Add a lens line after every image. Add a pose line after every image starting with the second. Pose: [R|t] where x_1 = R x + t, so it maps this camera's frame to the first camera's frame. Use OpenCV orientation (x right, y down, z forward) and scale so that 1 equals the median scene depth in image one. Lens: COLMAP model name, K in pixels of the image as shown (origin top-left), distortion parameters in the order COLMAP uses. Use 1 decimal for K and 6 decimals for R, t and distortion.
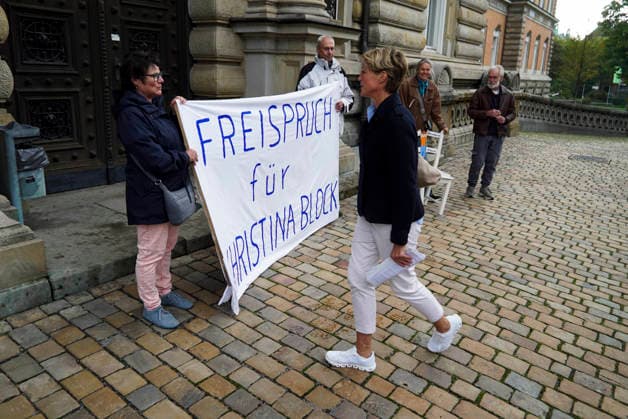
lens RADIAL K [[446.1, 0, 316.5], [0, 446.1, 183.8], [0, 0, 1]] dist [-0.033292, 0.011330]
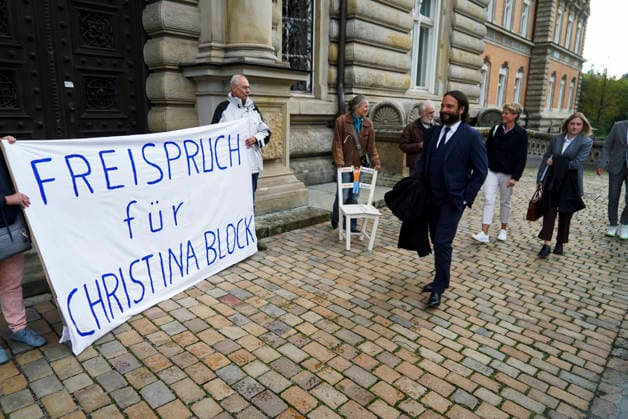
lens RADIAL K [[405.4, 0, 297.7], [0, 405.4, 210.1], [0, 0, 1]] dist [-0.021180, 0.001713]
pose [[0.993000, 0.004514, -0.118025, 0.271023], [-0.006587, 0.999831, -0.017181, -0.005197], [0.117928, 0.017838, 0.992862, 0.091660]]
